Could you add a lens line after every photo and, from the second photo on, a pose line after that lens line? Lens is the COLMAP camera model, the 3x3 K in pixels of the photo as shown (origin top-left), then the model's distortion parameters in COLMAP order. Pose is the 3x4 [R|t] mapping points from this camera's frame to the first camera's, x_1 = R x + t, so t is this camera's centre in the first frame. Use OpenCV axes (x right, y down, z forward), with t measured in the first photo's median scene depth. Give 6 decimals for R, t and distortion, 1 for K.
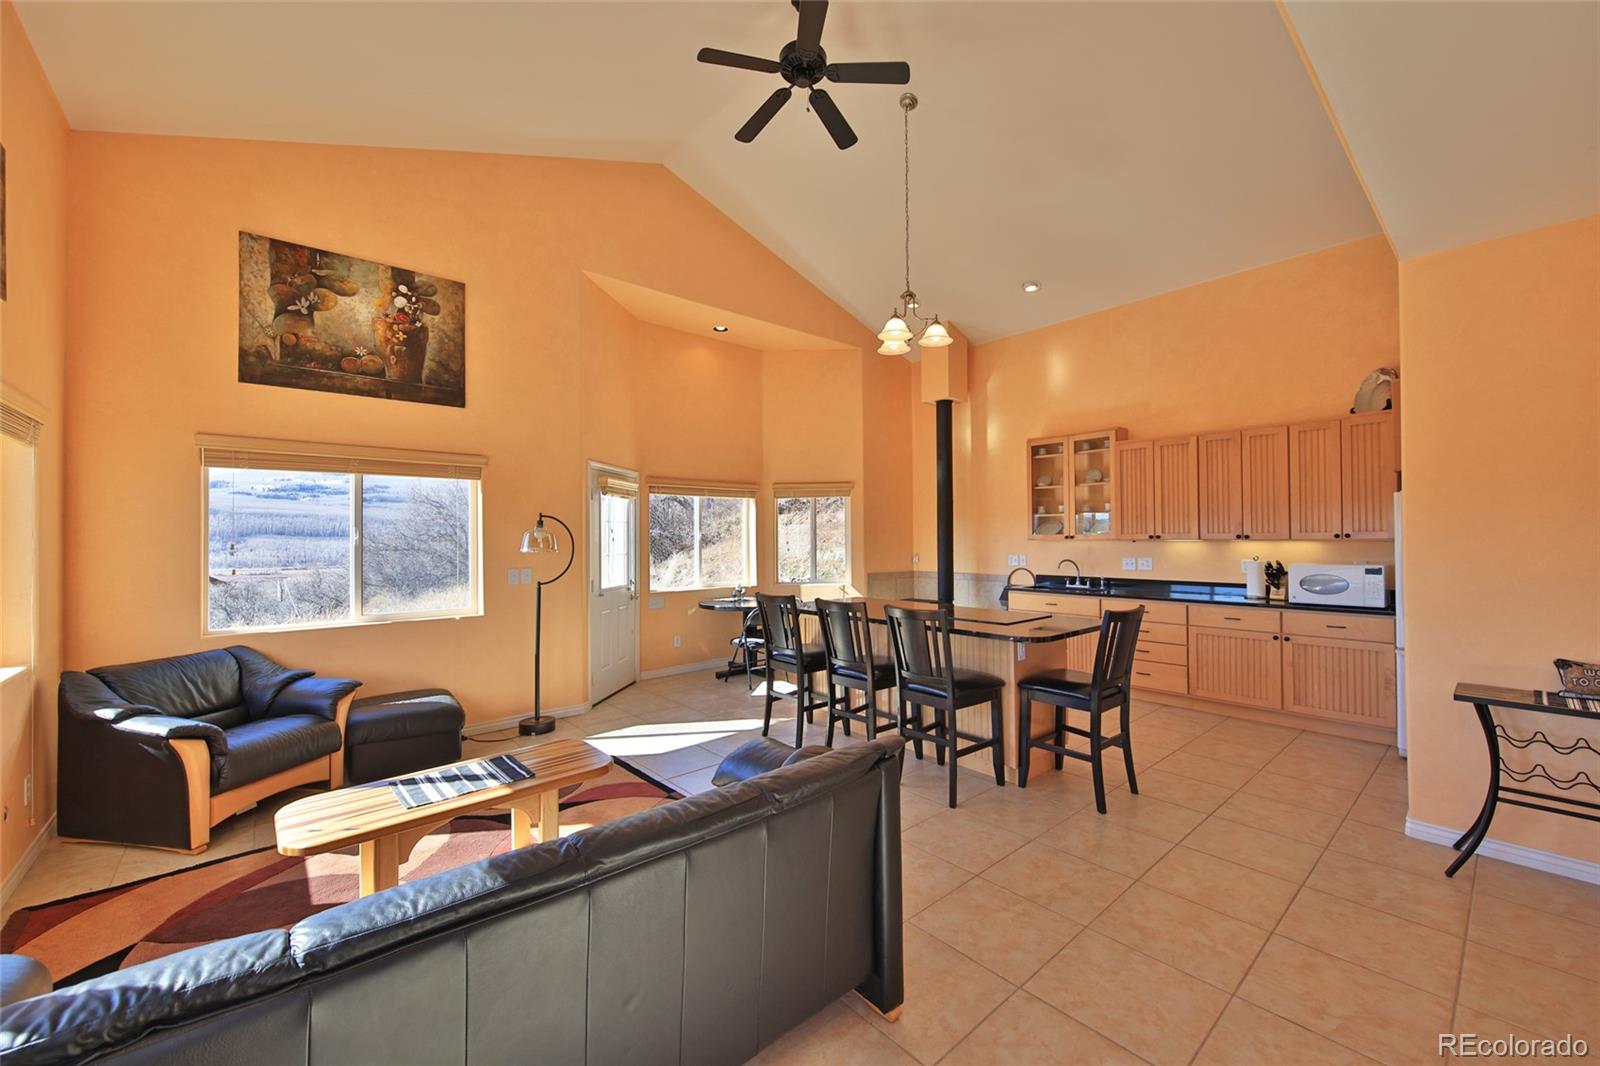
lens RADIAL K [[627.4, 0, 800.0], [0, 627.4, 533.0], [0, 0, 1]] dist [-0.000426, -0.000267]
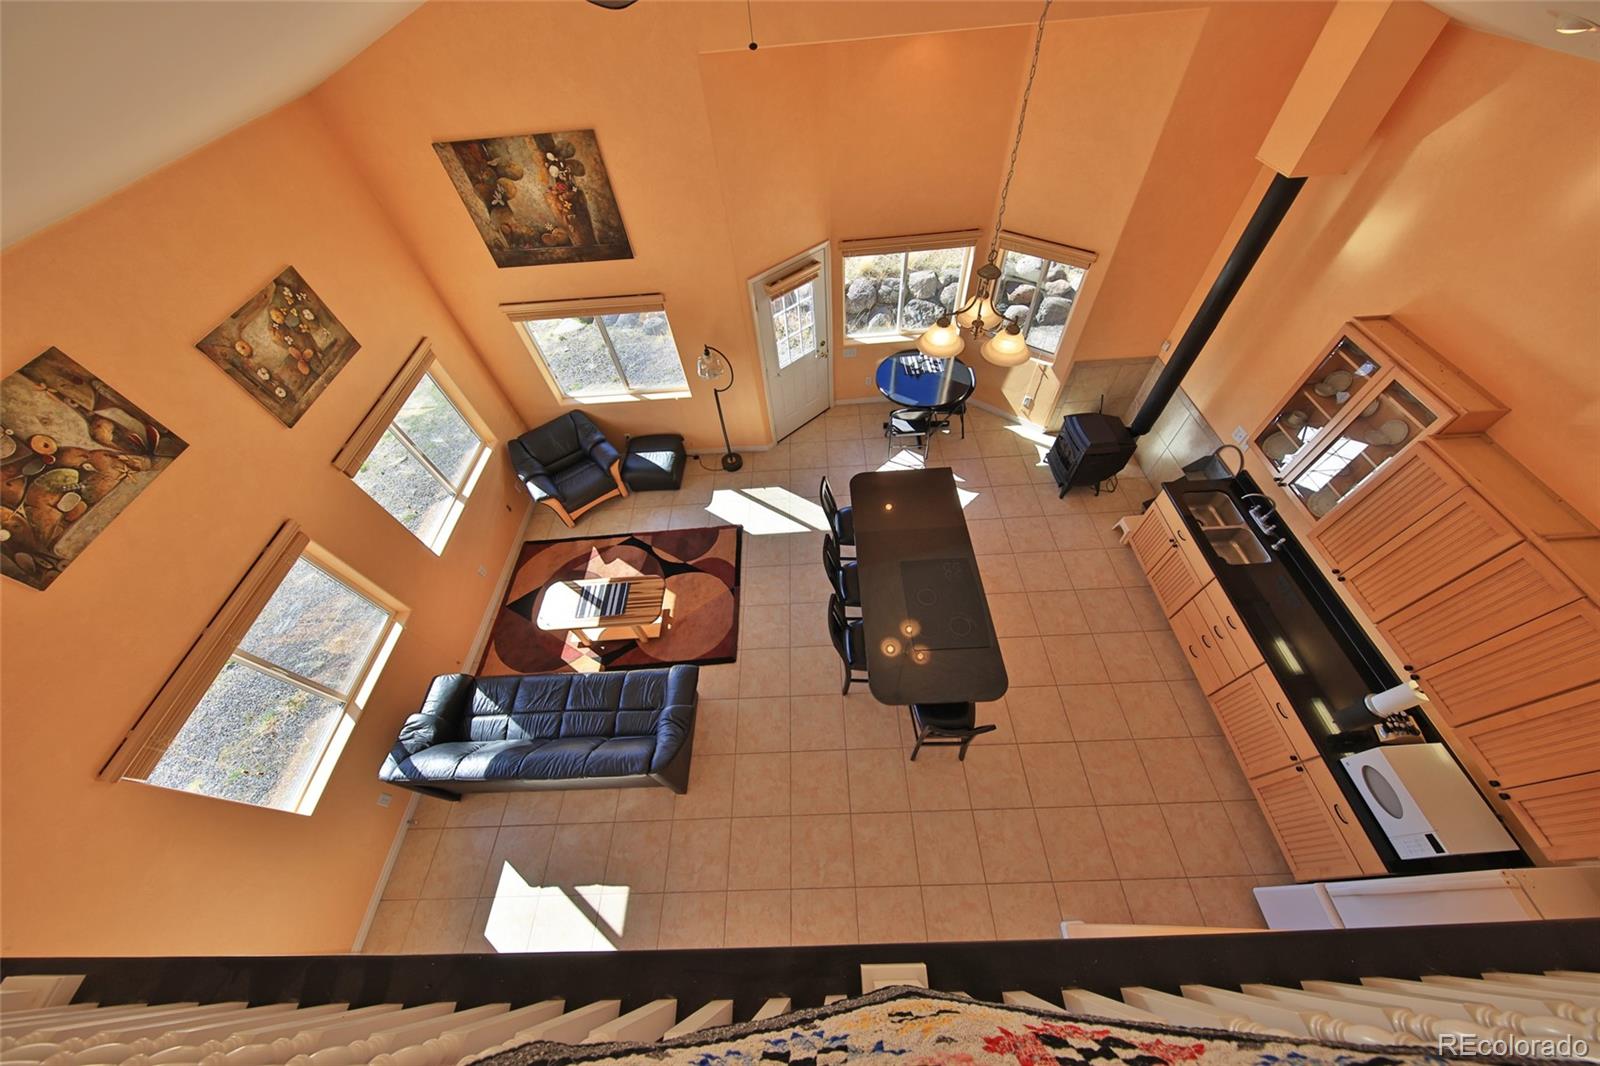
lens RADIAL K [[502.4, 0, 800.0], [0, 502.4, 533.0], [0, 0, 1]] dist [0.000501, -0.003500]
pose [[0.767436, 0.482469, -0.422214, 0.361053], [0.071248, 0.590293, 0.804038, -0.630915], [0.637154, -0.647130, 0.418637, 0.457187]]
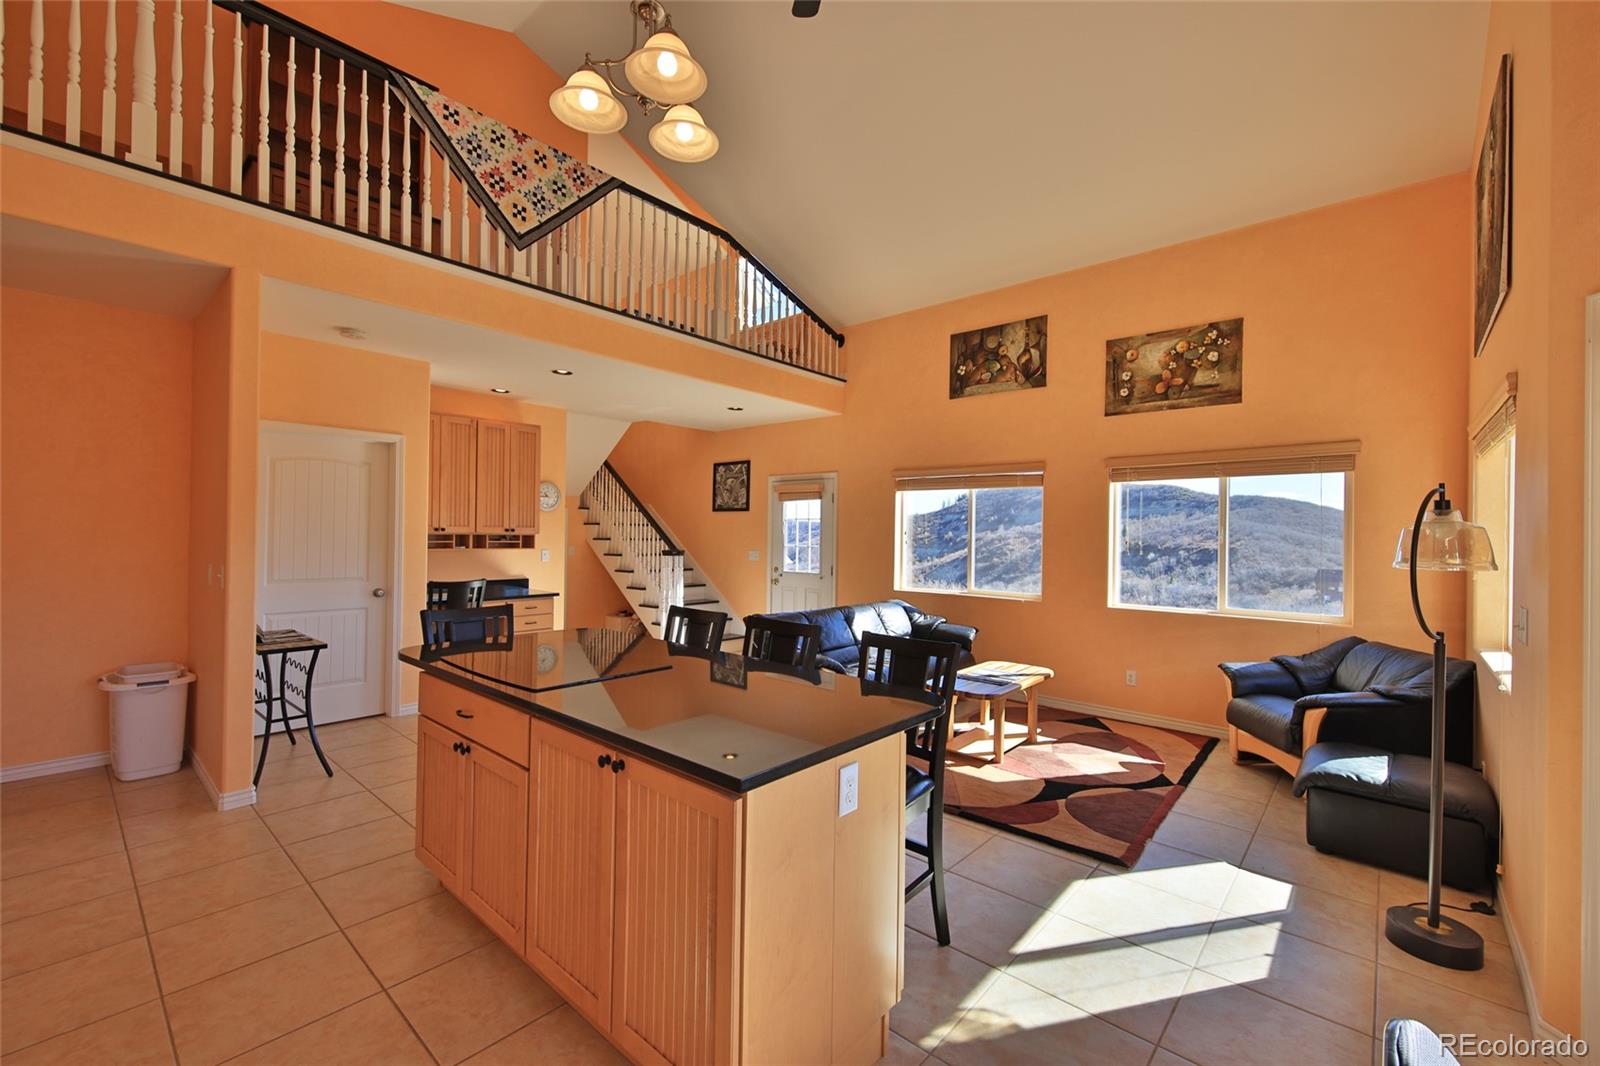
lens RADIAL K [[668.0, 0, 800.0], [0, 668.0, 533.0], [0, 0, 1]] dist [0.000605, 0.000018]
pose [[-0.990869, -0.007696, -0.134606, 0.123956], [-0.006461, 0.999933, -0.009607, 0.014151], [0.134671, -0.008649, -0.990853, 1.468048]]
